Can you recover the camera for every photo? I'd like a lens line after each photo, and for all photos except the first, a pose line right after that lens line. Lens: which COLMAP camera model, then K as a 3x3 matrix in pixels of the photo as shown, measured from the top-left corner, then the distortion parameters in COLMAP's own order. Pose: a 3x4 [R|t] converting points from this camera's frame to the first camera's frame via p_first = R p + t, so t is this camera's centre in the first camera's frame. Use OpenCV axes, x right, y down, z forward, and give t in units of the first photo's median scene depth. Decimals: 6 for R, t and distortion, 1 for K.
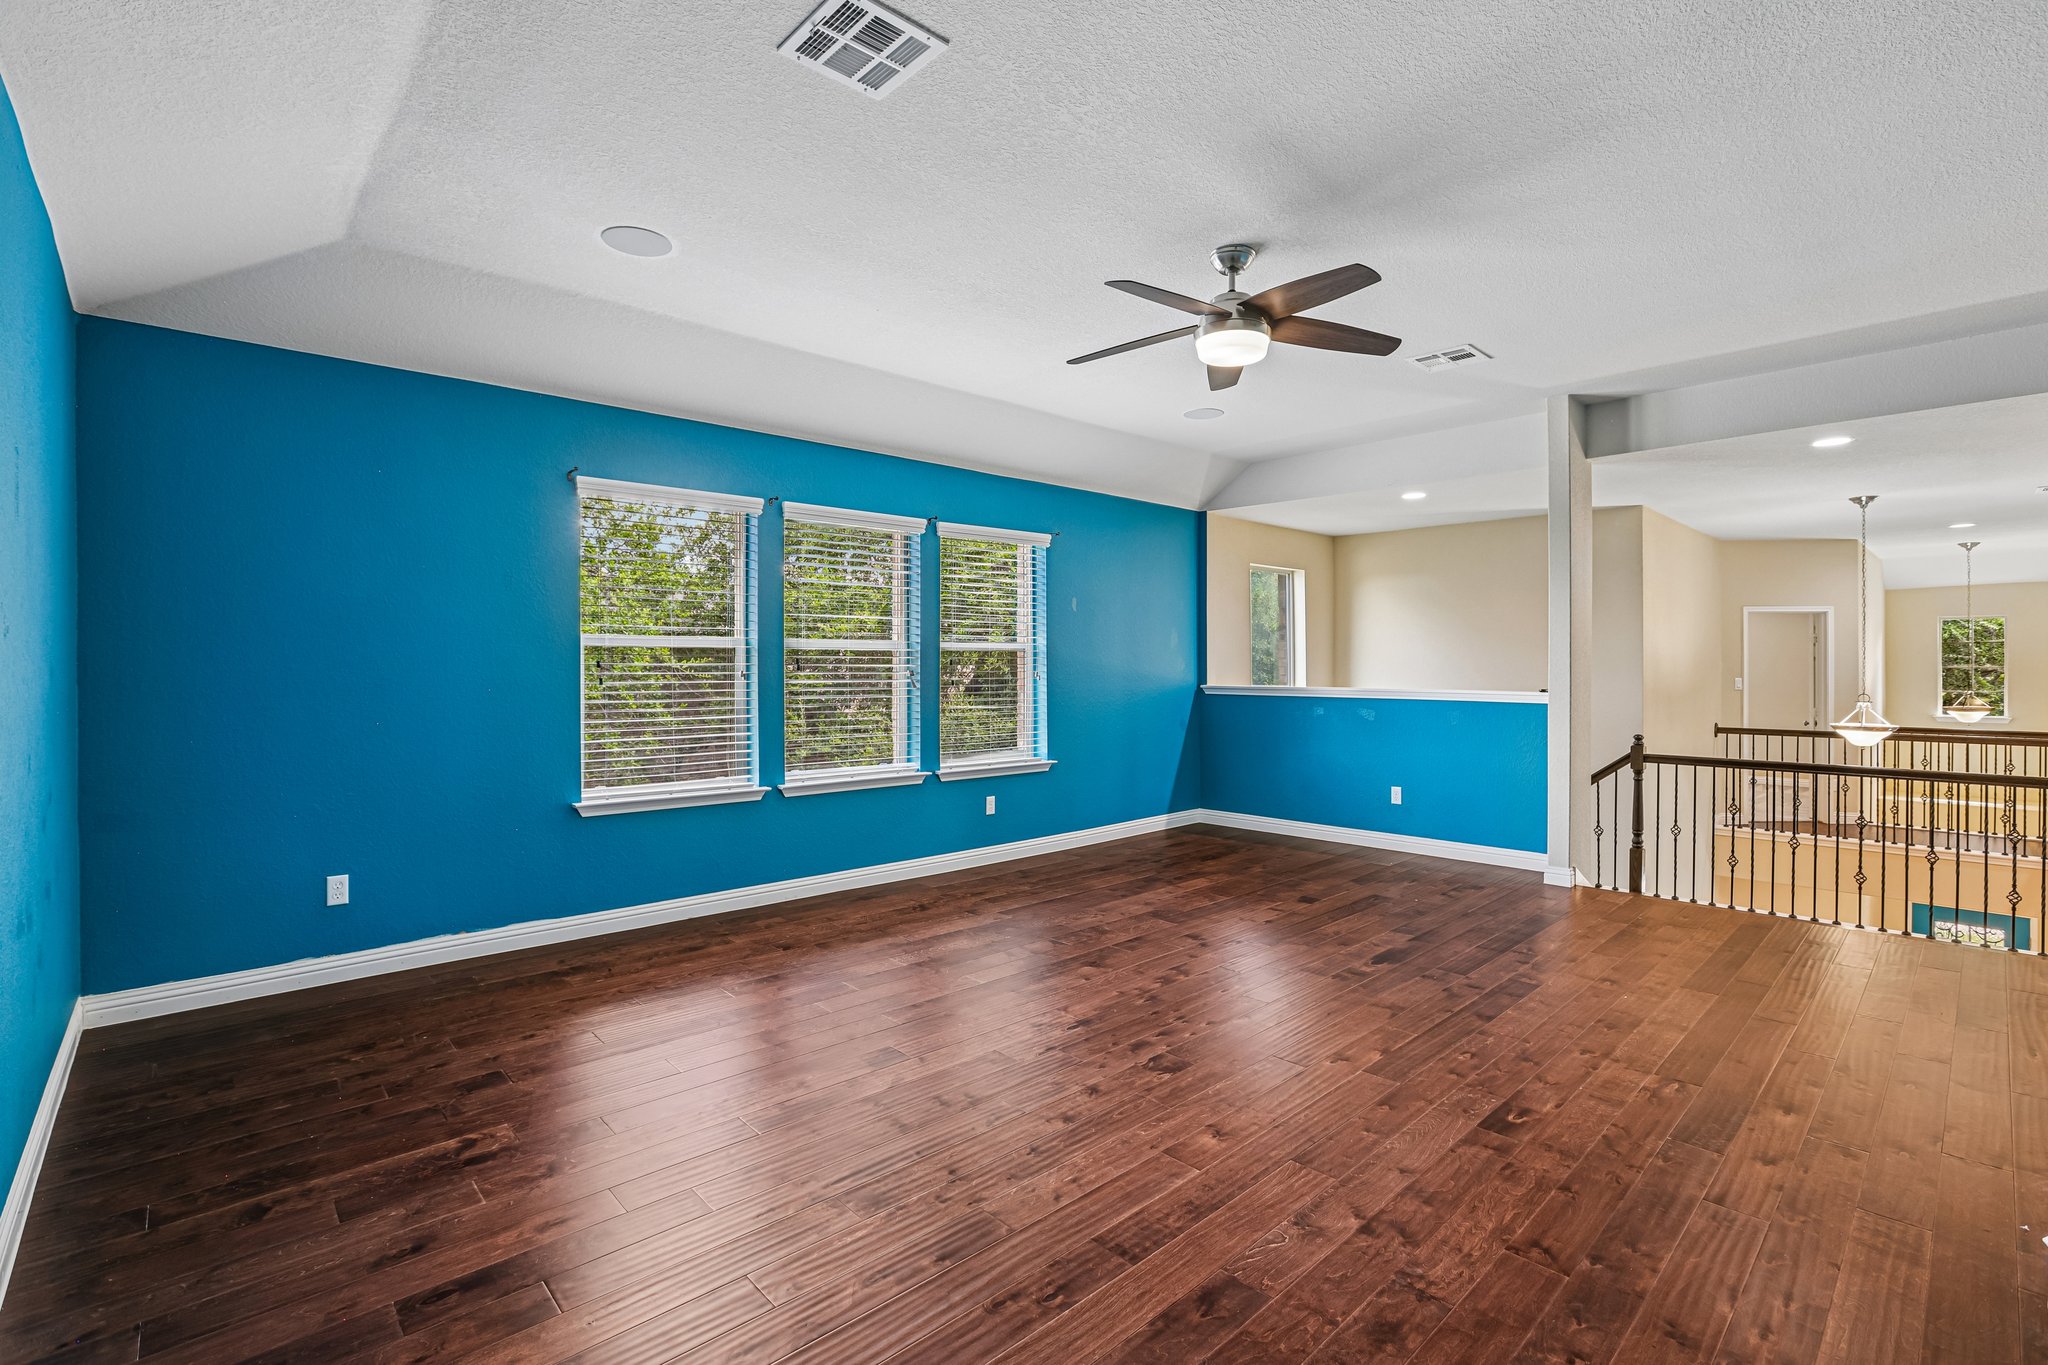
lens RADIAL K [[913.0, 0, 1027.8], [0, 913.0, 678.8], [0, 0, 1]] dist [-0.036992, 0.003881]
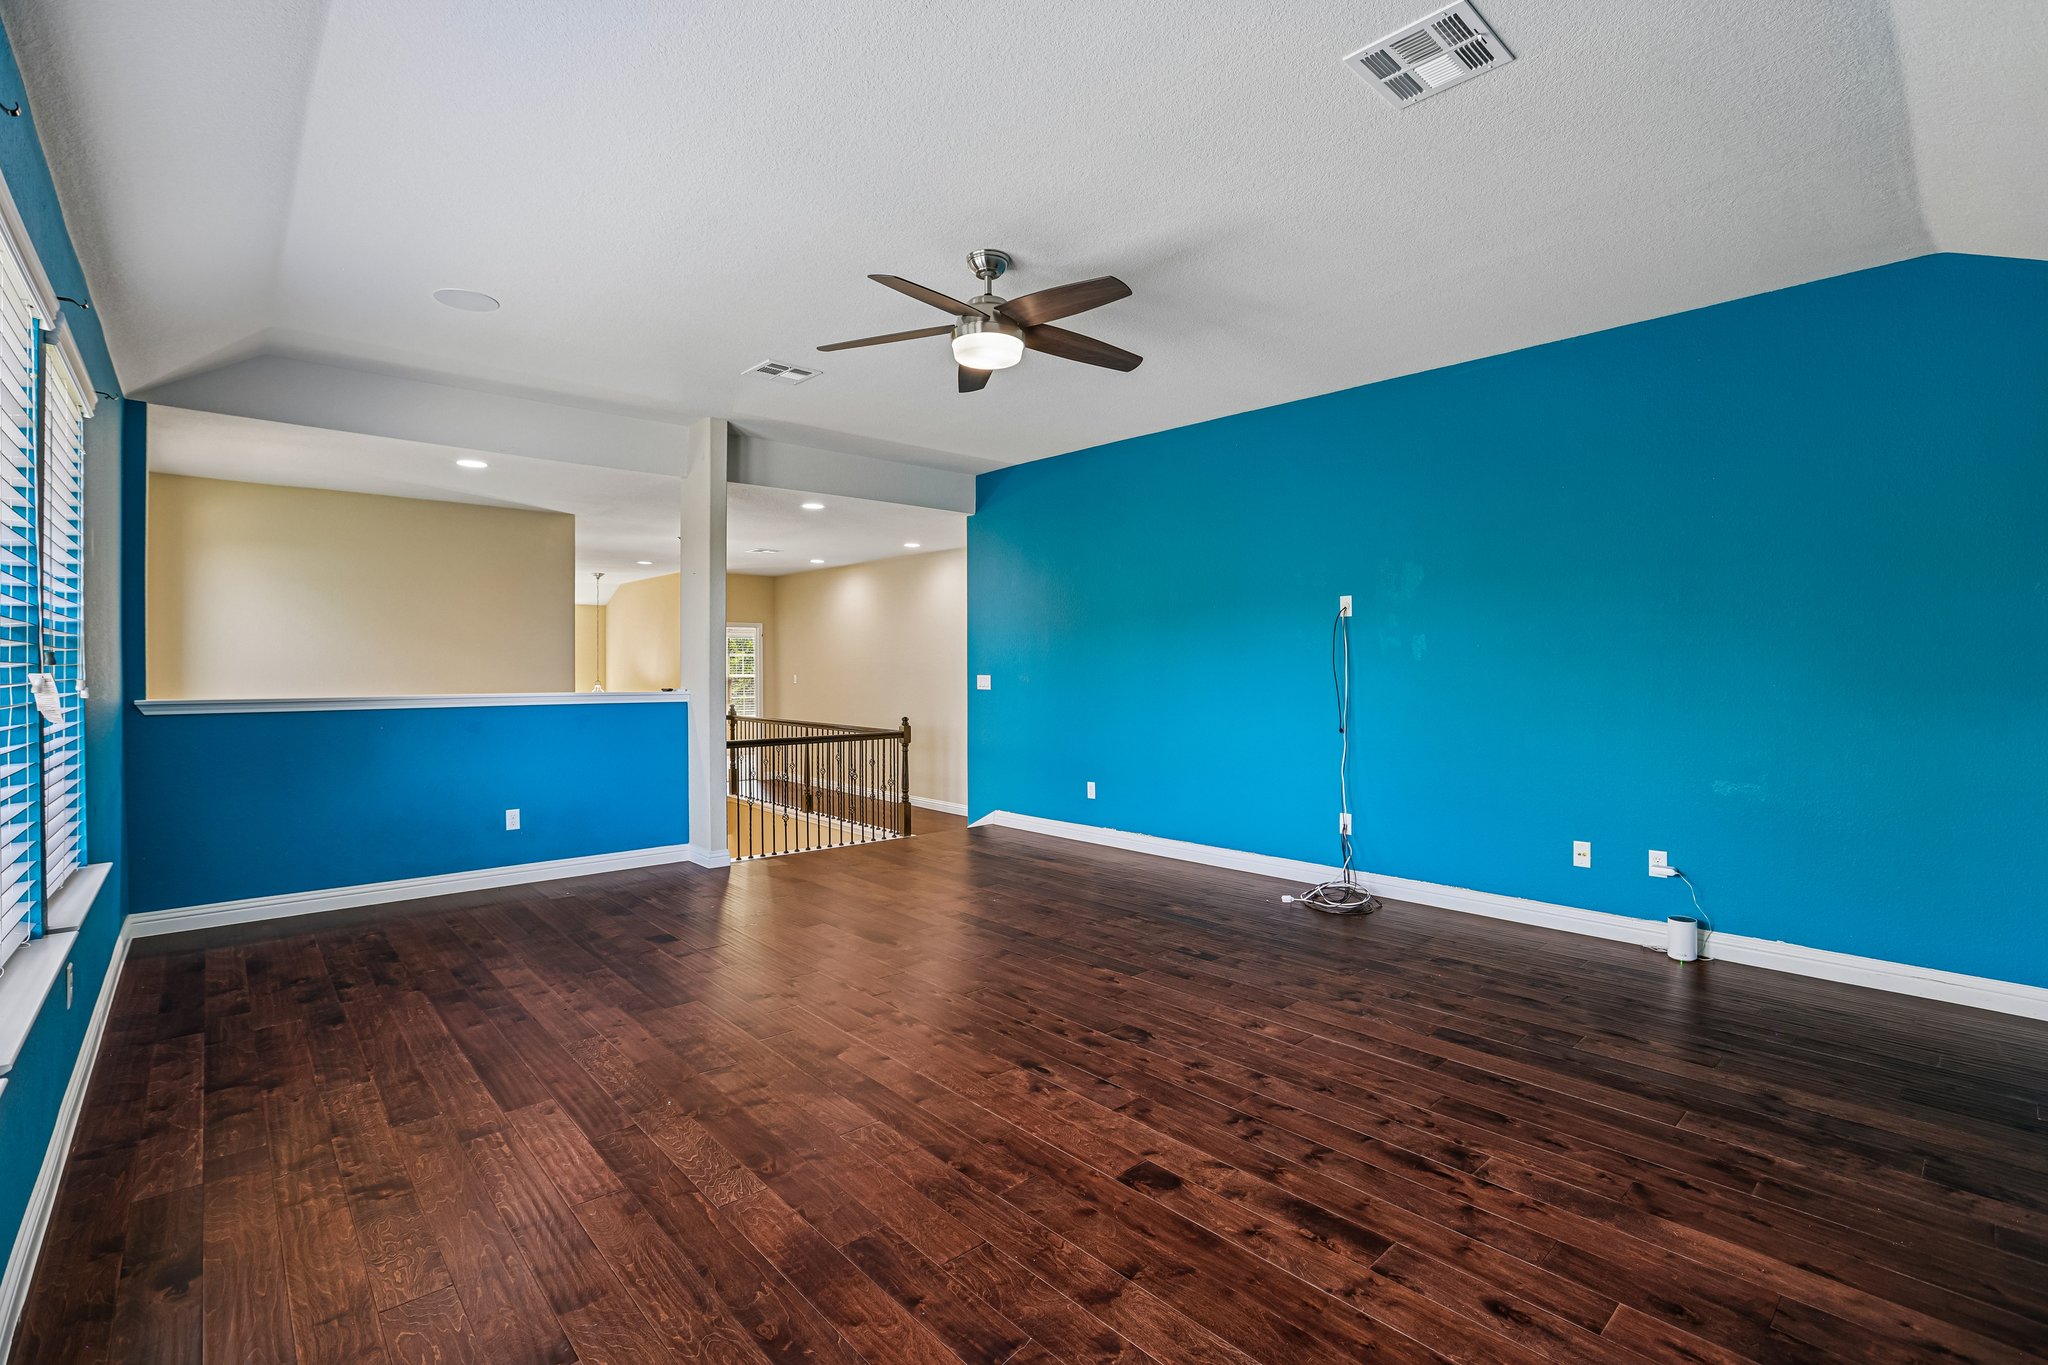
lens RADIAL K [[913.0, 0, 1028.1], [0, 913.0, 687.9], [0, 0, 1]] dist [-0.036992, 0.003881]
pose [[0.016403, -0.020327, 0.999659, -0.921550], [0.011311, 0.999733, 0.020143, -0.013091], [-0.999801, 0.010977, 0.016629, 1.094288]]
